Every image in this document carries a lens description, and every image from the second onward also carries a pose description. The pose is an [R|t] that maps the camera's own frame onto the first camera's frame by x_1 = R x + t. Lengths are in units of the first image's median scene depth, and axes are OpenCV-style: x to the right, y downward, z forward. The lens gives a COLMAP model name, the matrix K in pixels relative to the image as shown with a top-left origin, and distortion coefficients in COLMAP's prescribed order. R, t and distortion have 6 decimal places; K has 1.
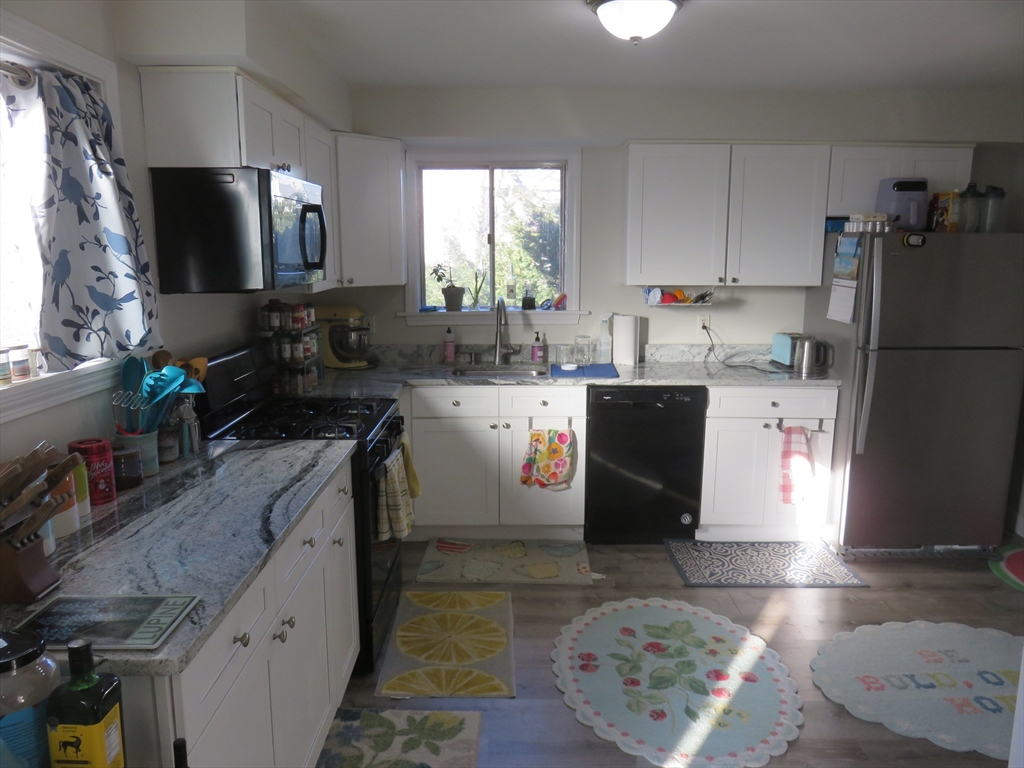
lens RADIAL K [[775.0, 0, 513.3], [0, 775.0, 380.5], [0, 0, 1]] dist [-0.007136, 0.010709]
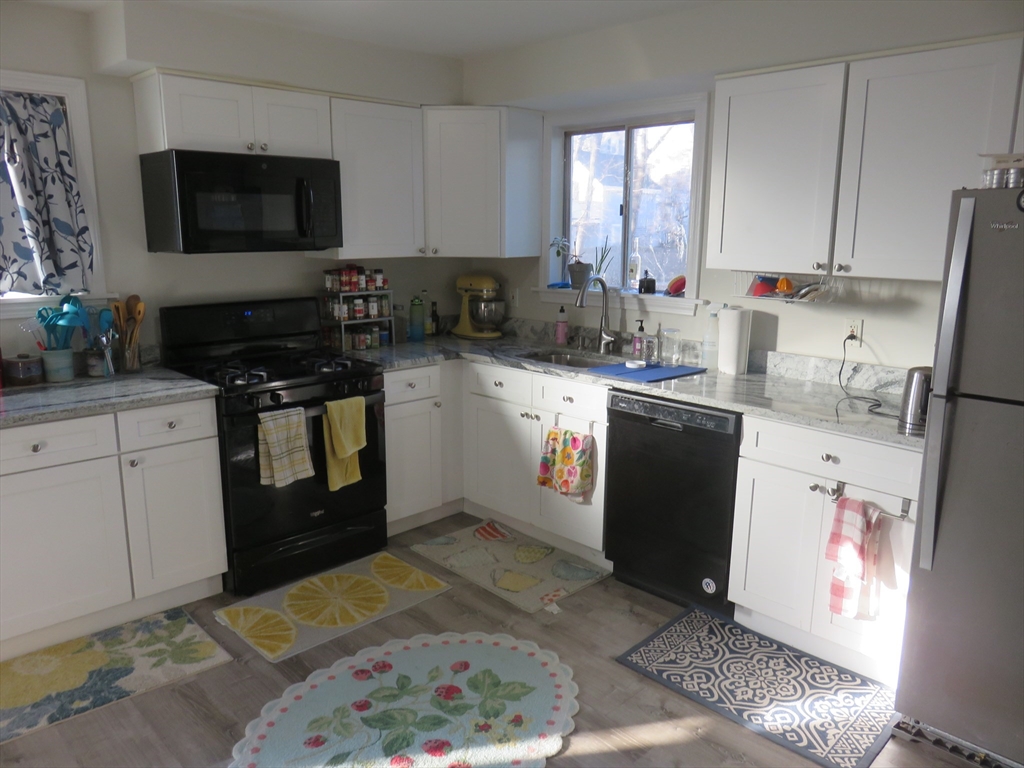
lens RADIAL K [[775.0, 0, 509.9], [0, 775.0, 380.6], [0, 0, 1]] dist [-0.007136, 0.010709]
pose [[0.689736, 0.146805, -0.709023, 0.606246], [-0.127446, 0.988557, 0.080704, -0.053076], [0.712757, 0.034697, 0.700552, 0.345584]]
